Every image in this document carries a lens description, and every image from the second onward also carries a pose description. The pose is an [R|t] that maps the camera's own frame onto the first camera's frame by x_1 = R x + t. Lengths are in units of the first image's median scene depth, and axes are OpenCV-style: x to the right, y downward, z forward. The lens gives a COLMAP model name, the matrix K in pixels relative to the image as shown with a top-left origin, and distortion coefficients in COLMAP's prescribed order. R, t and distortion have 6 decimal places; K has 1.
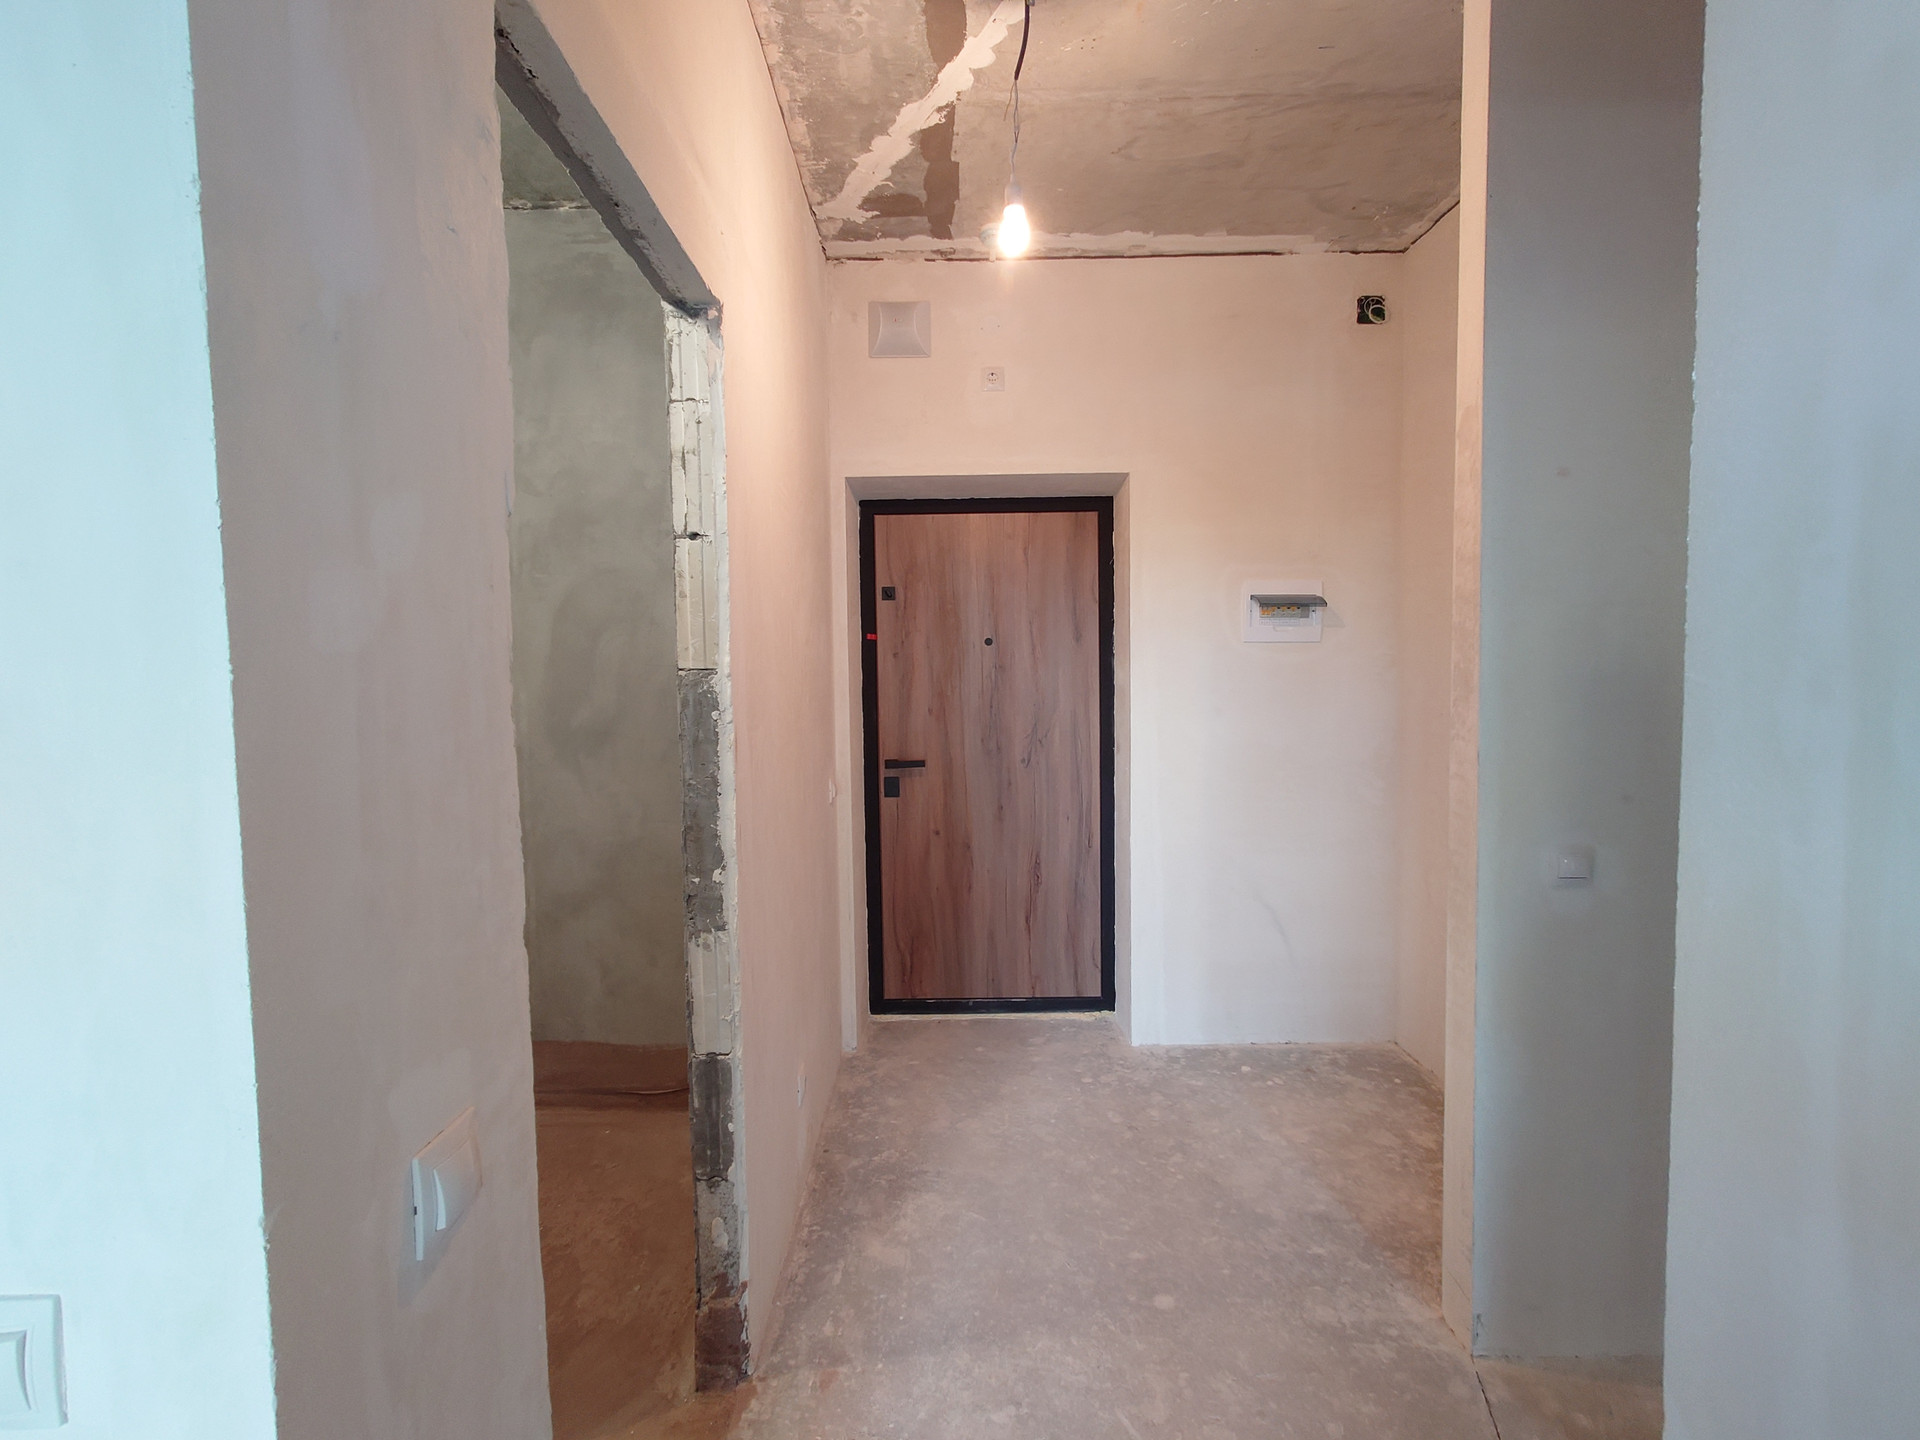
lens RADIAL K [[863.2, 0, 957.7], [0, 863.2, 716.4], [0, 0, 1]] dist [0.000987, -0.000181]
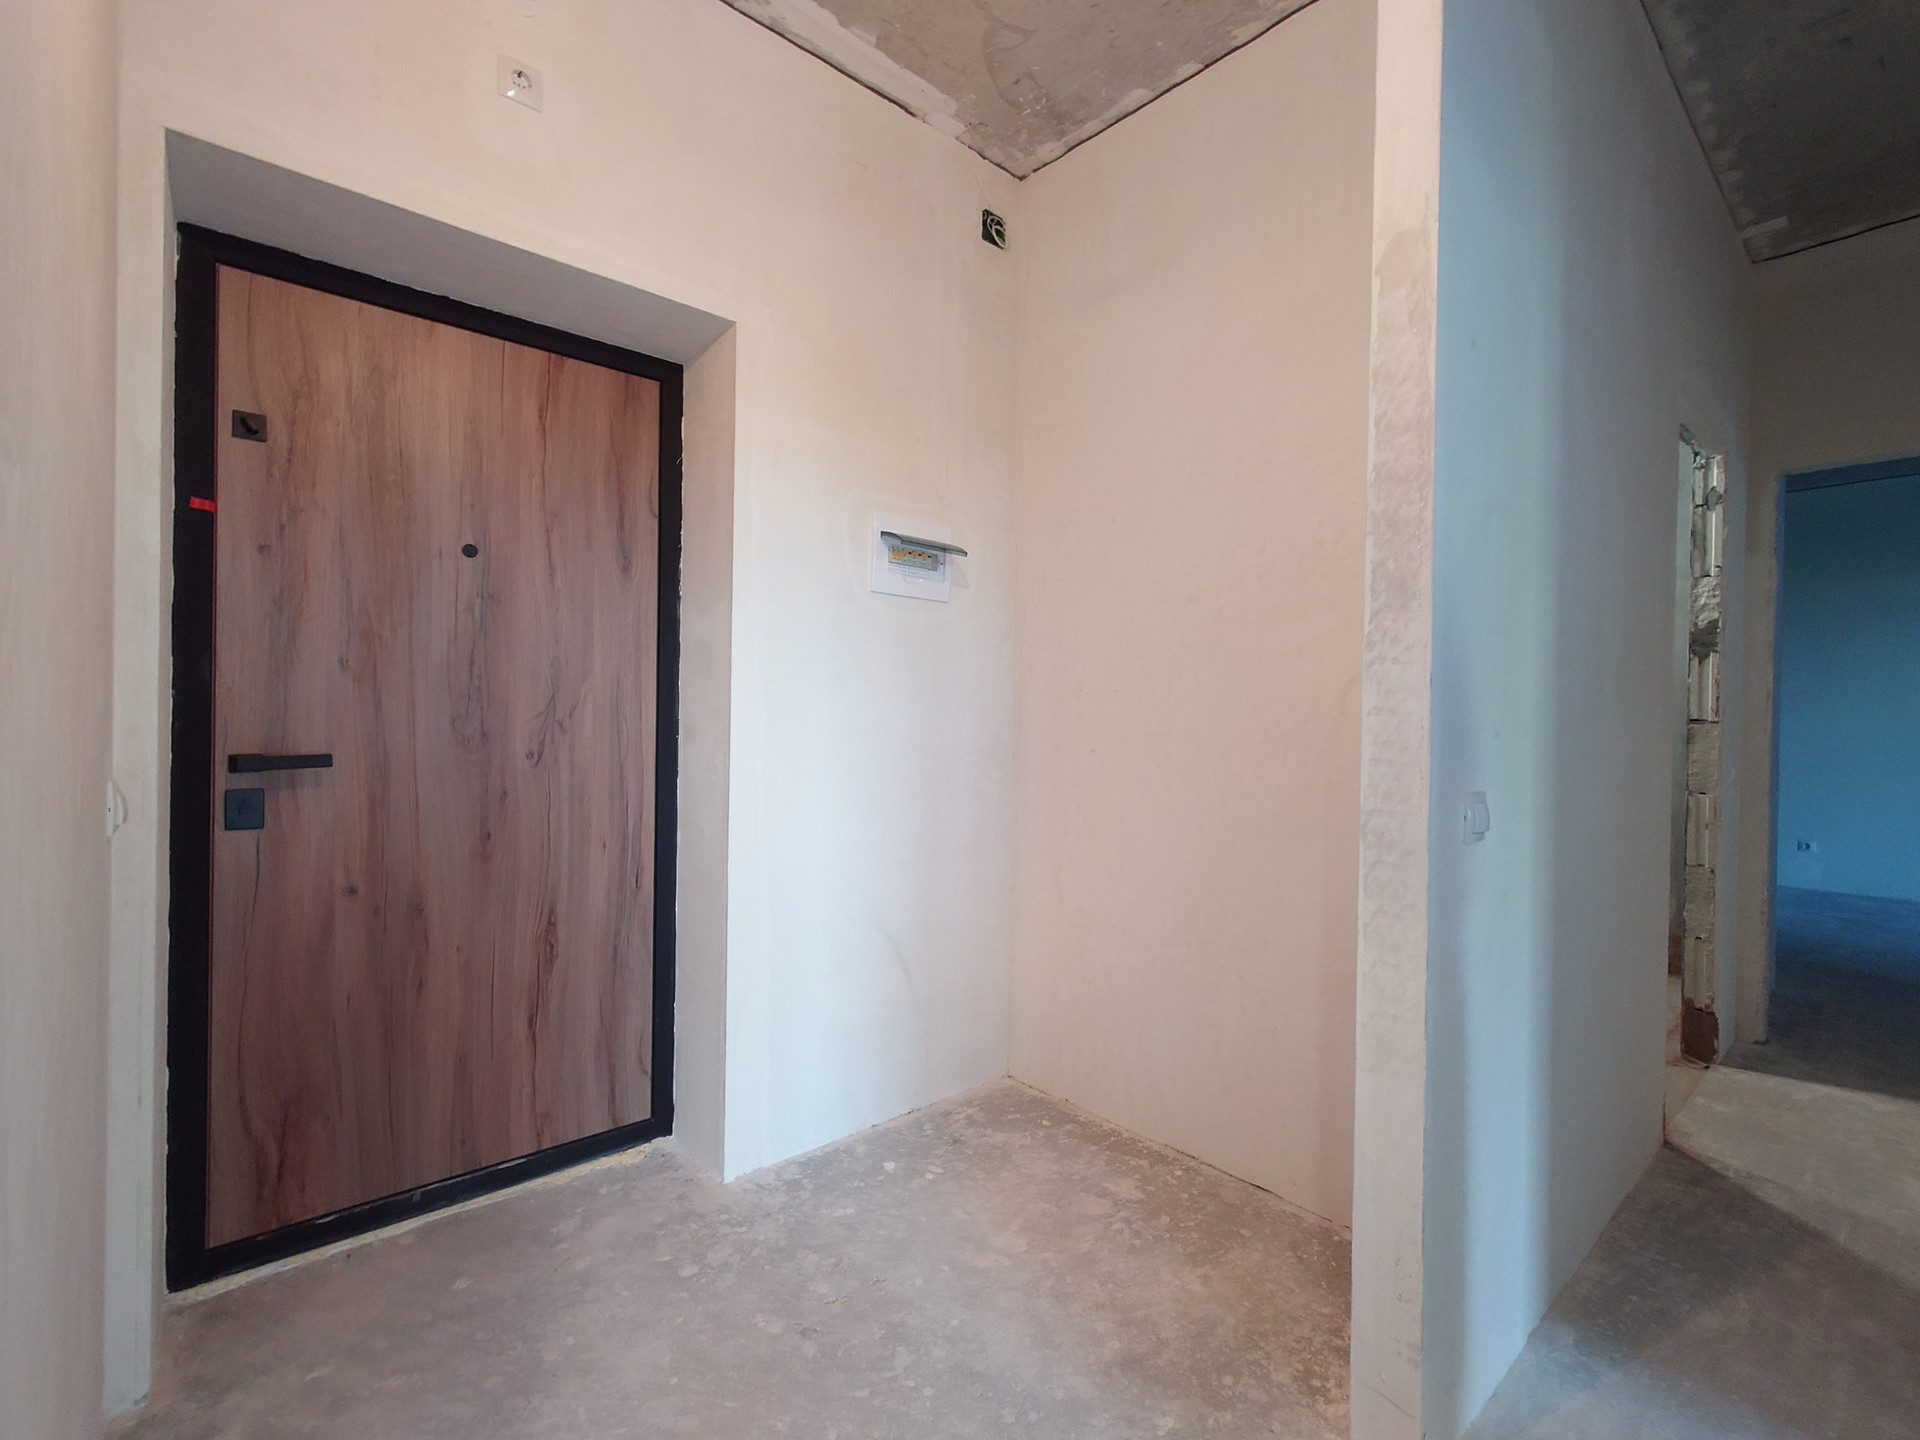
lens RADIAL K [[863.2, 0, 957.7], [0, 863.2, 716.4], [0, 0, 1]] dist [0.000987, -0.000181]
pose [[0.741708, 0.025047, 0.670255, -0.112601], [0.007685, 0.998920, -0.045833, 0.056875], [-0.670679, 0.039145, 0.740714, 0.370328]]
